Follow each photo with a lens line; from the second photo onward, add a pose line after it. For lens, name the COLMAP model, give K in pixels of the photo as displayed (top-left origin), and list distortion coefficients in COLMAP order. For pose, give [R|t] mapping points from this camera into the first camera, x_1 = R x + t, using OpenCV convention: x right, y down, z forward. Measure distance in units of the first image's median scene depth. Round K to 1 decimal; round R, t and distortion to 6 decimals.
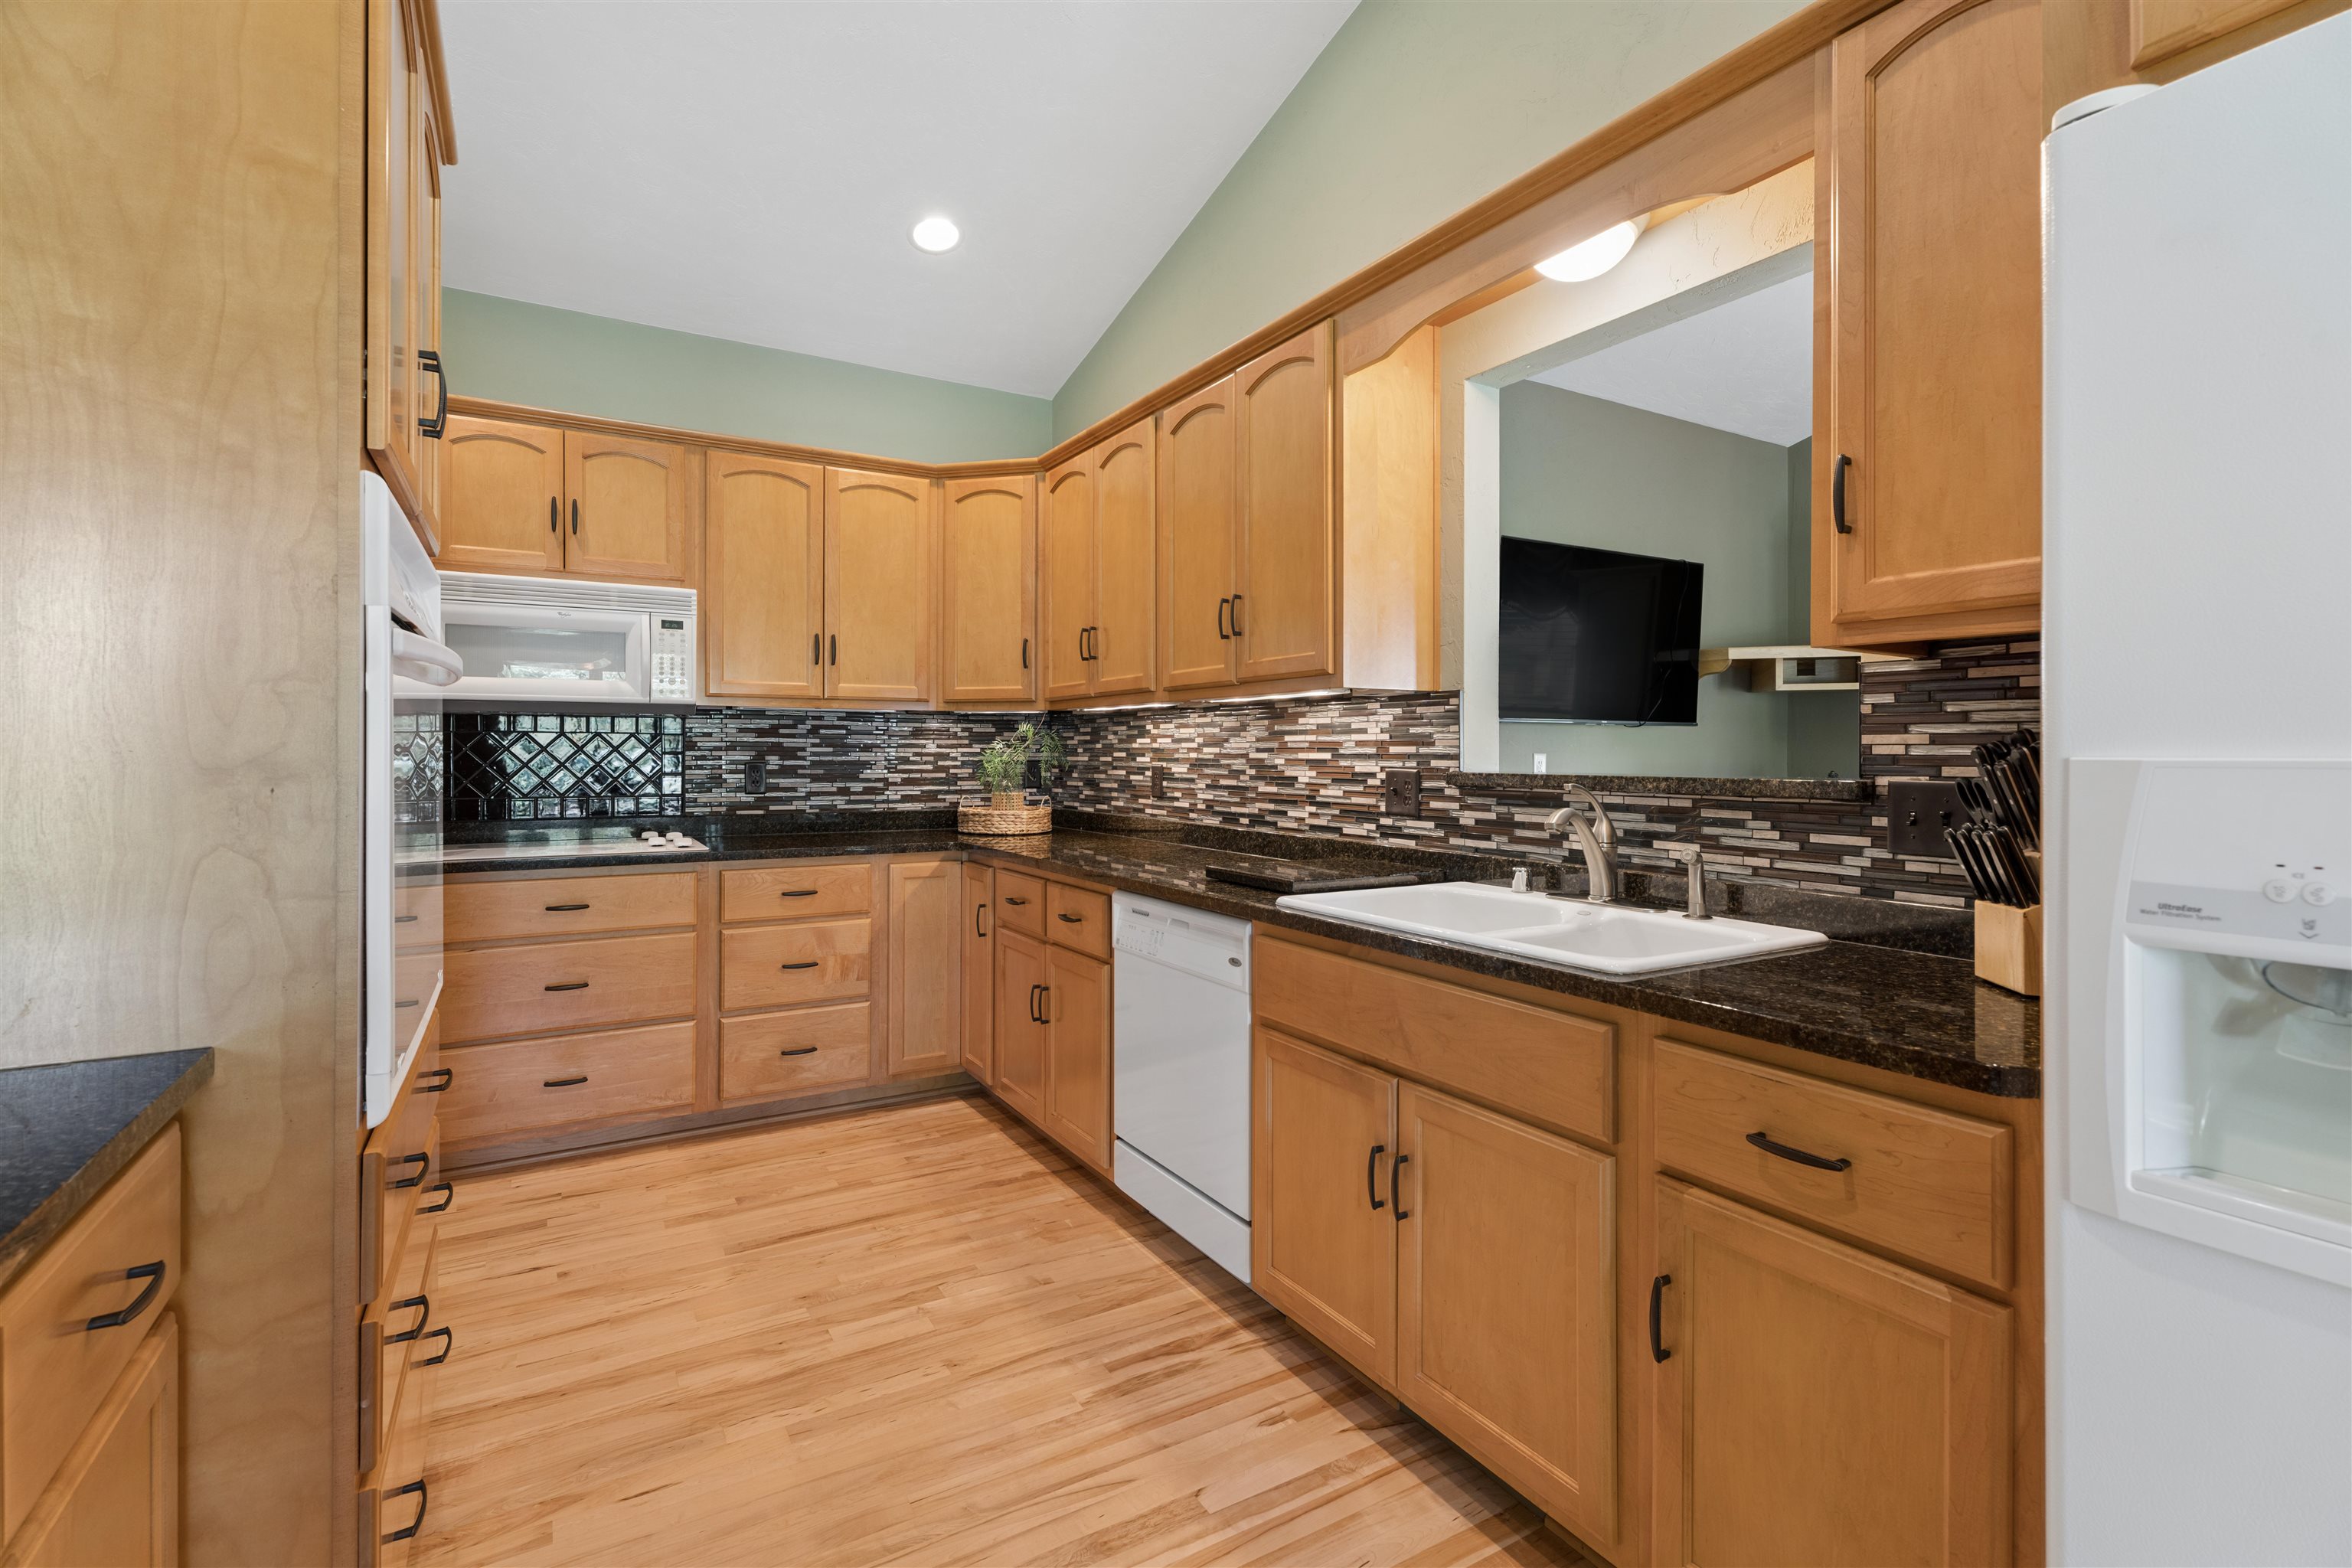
lens RADIAL K [[1052.9, 0, 1174.2], [0, 1052.9, 754.0], [0, 0, 1]] dist [0.004560, -0.001536]
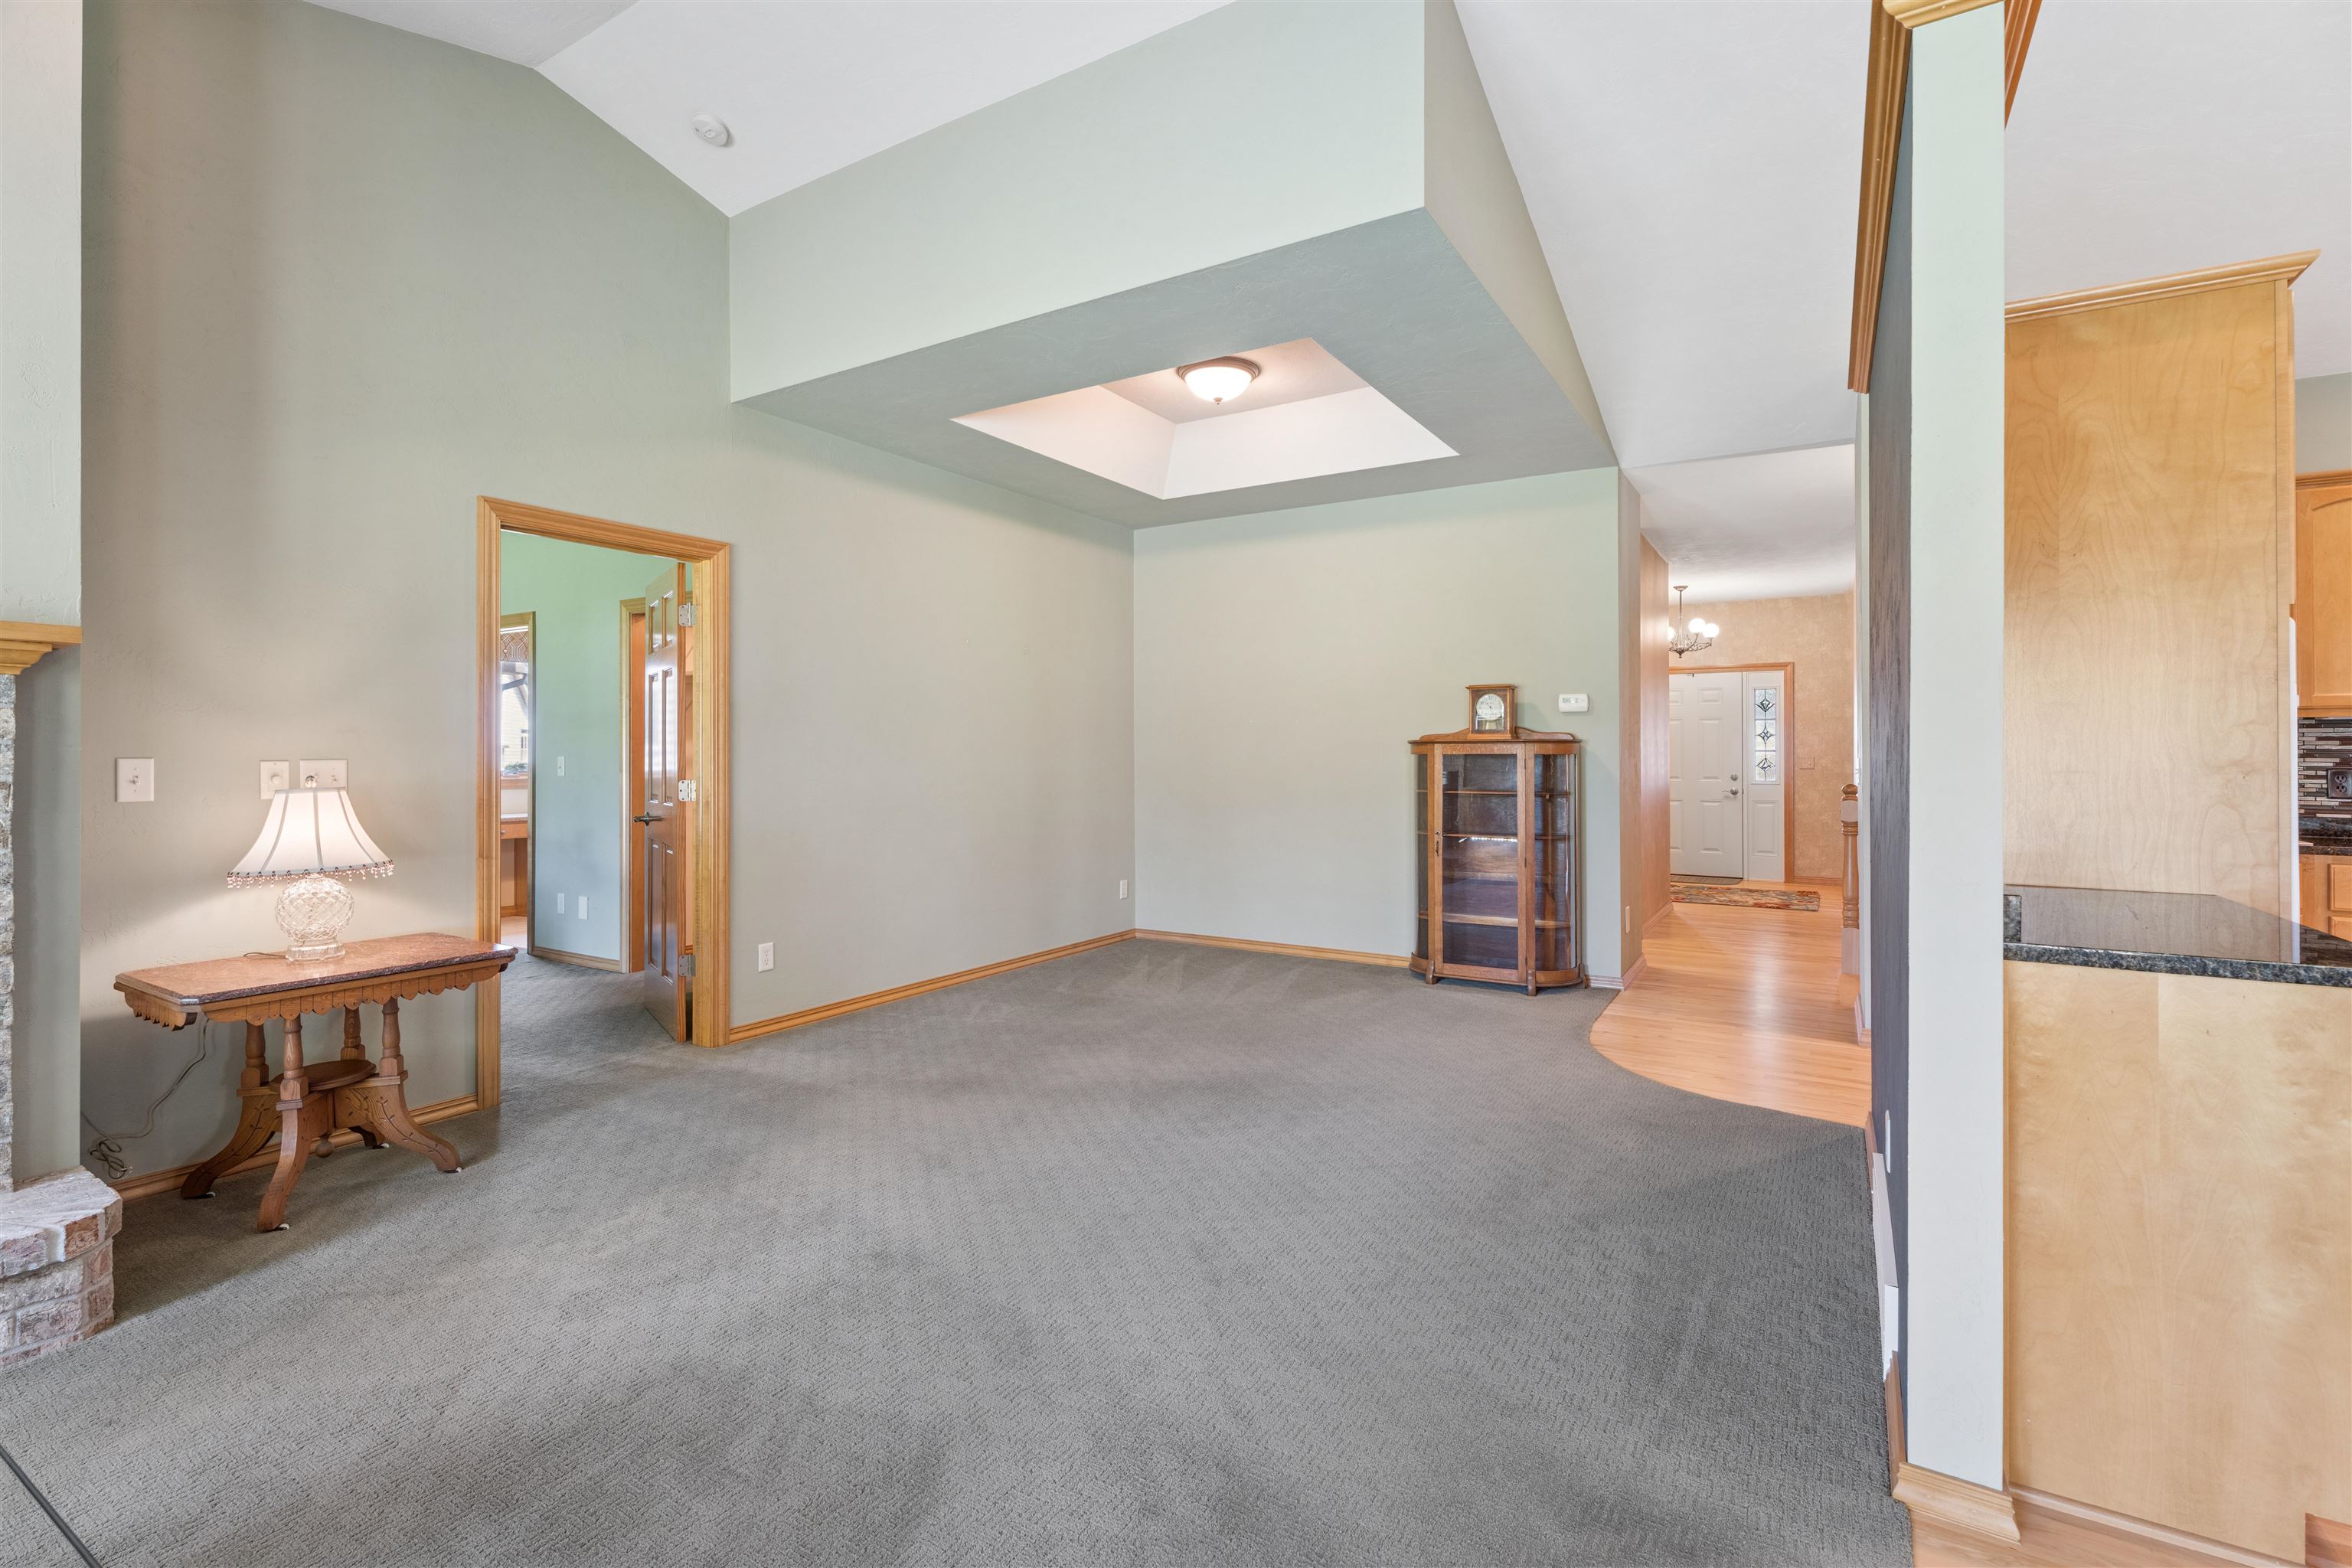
lens RADIAL K [[1058.9, 0, 1189.4], [0, 1058.9, 765.1], [0, 0, 1]] dist [0.010377, -0.004776]
pose [[0.467531, 0.005421, -0.883960, 0.014068], [-0.001324, 0.999984, 0.005433, 0.000966], [0.883976, -0.001370, 0.467531, -0.621647]]
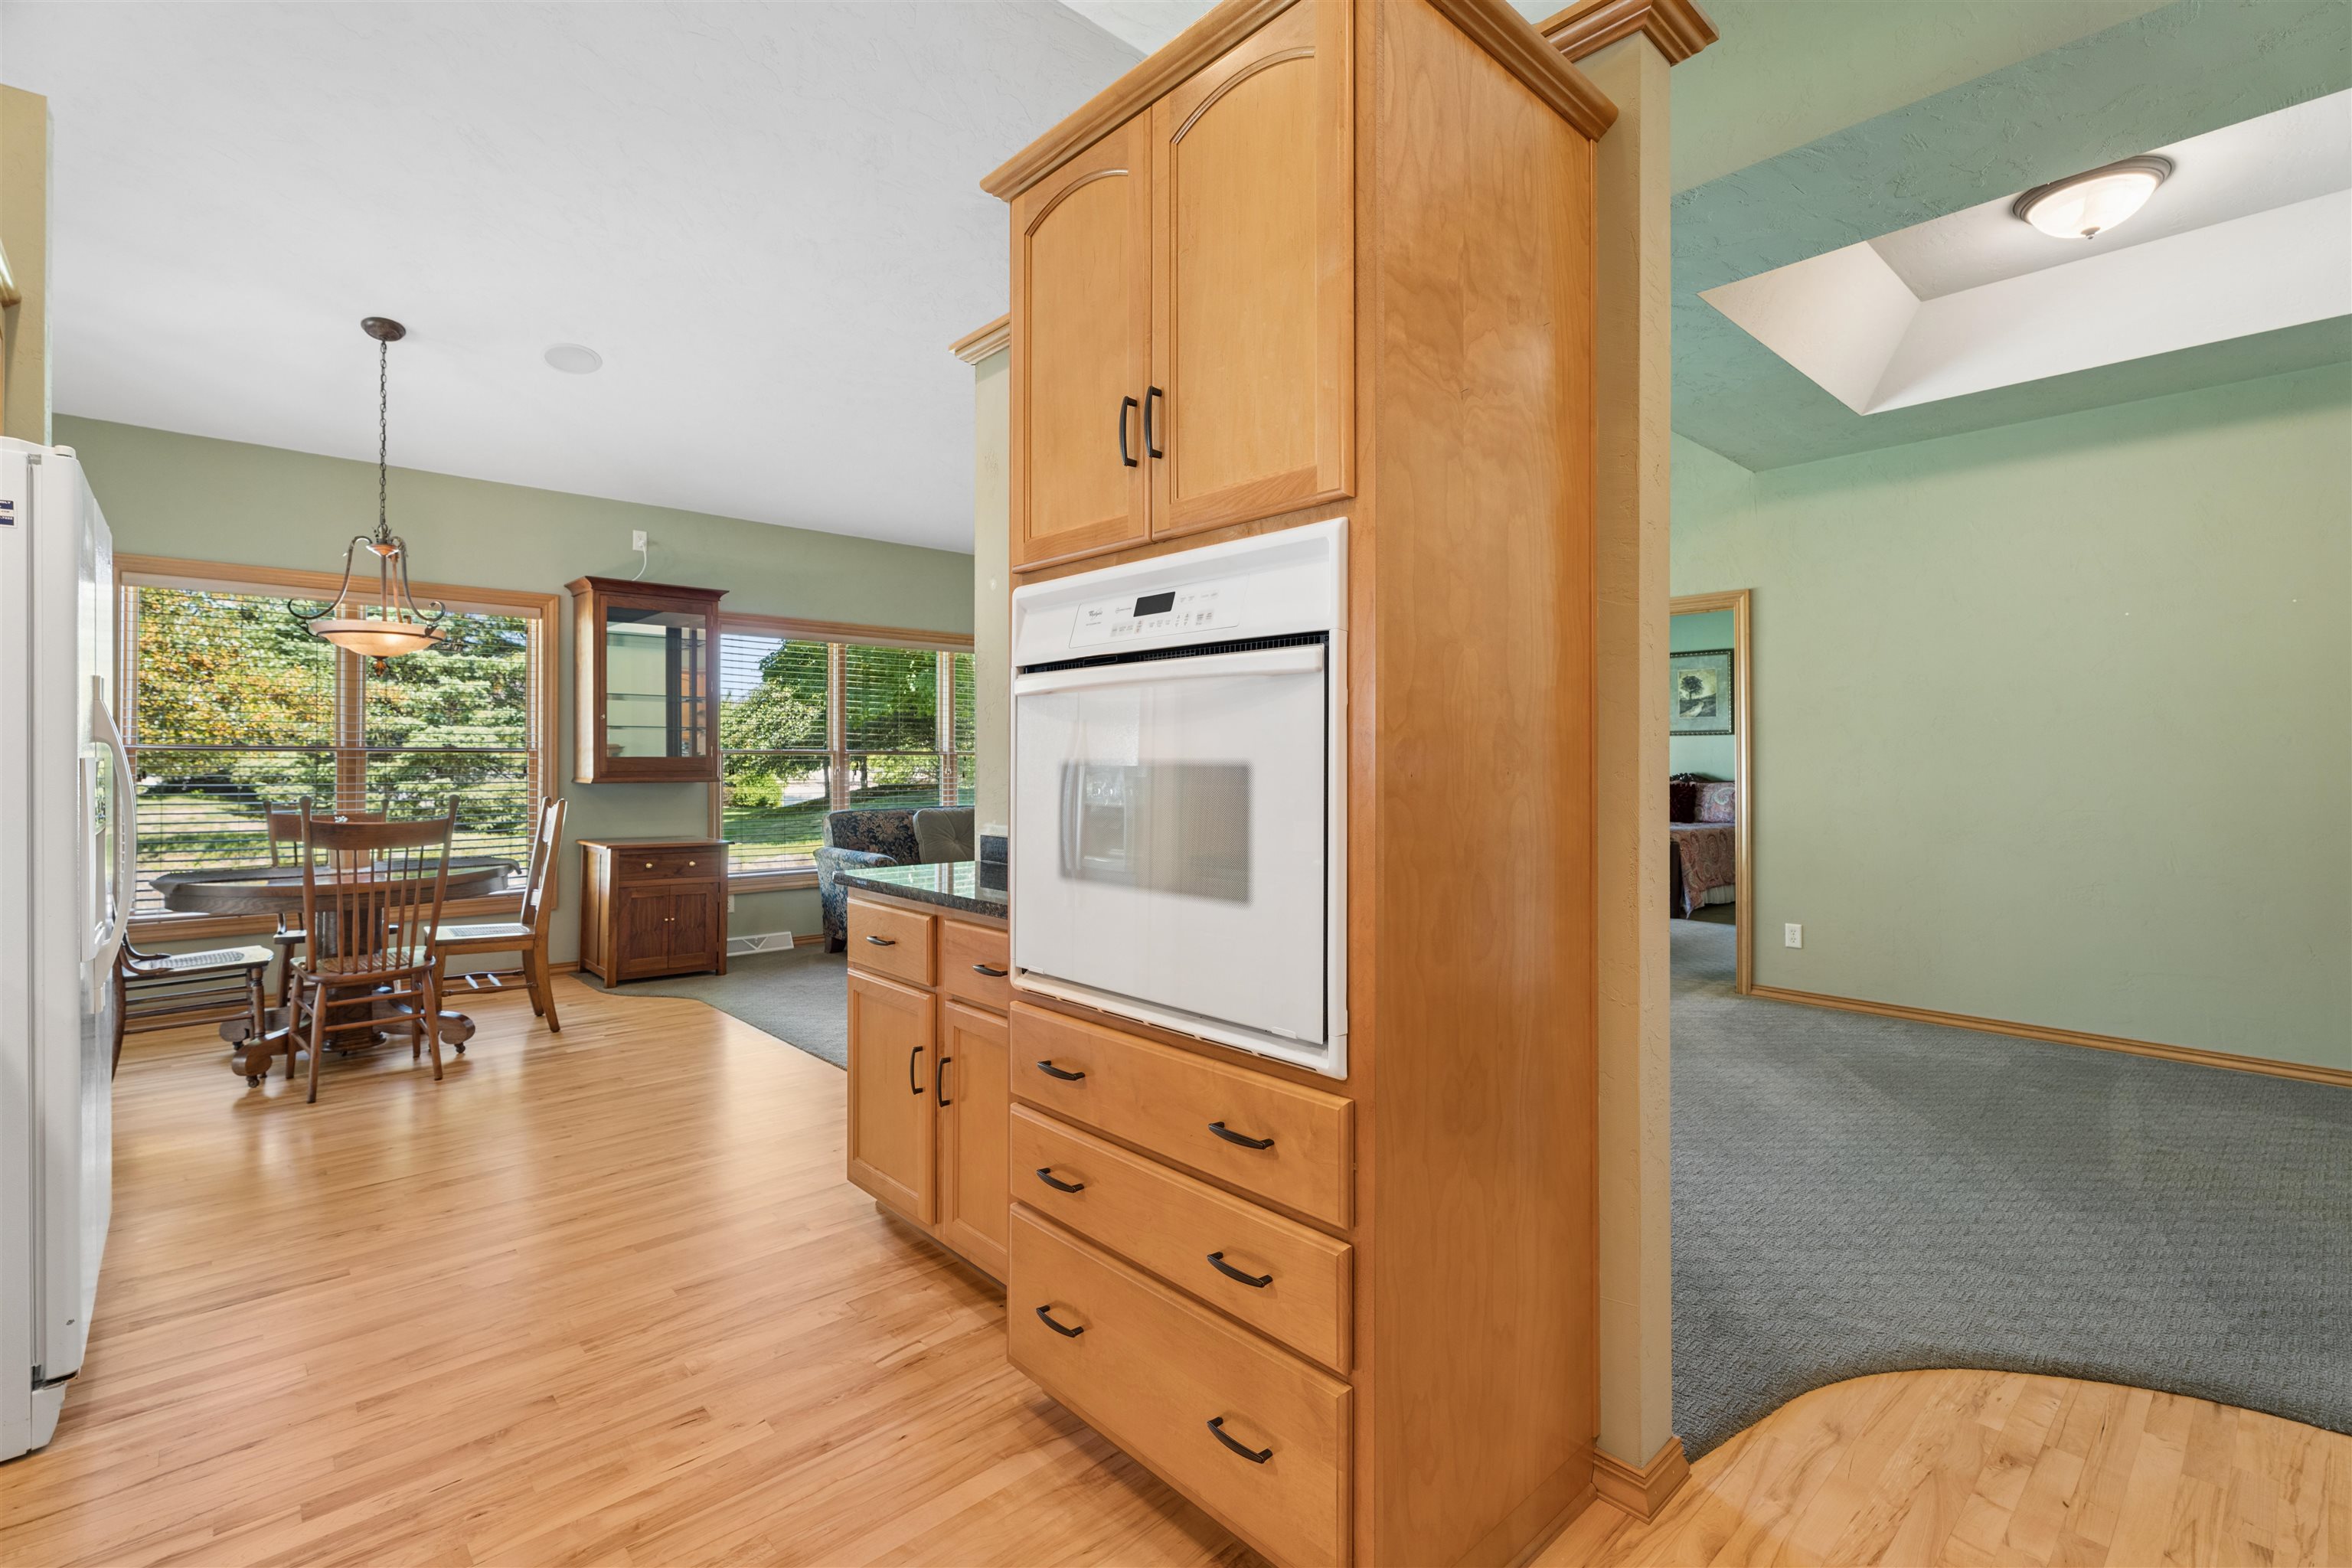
lens RADIAL K [[1052.9, 0, 1174.2], [0, 1052.9, 754.0], [0, 0, 1]] dist [0.004560, -0.001536]
pose [[-0.979510, -0.005228, -0.201326, -0.240753], [-0.004086, 0.999973, -0.006087, -0.000360], [0.201352, -0.005140, -0.979505, 0.963003]]
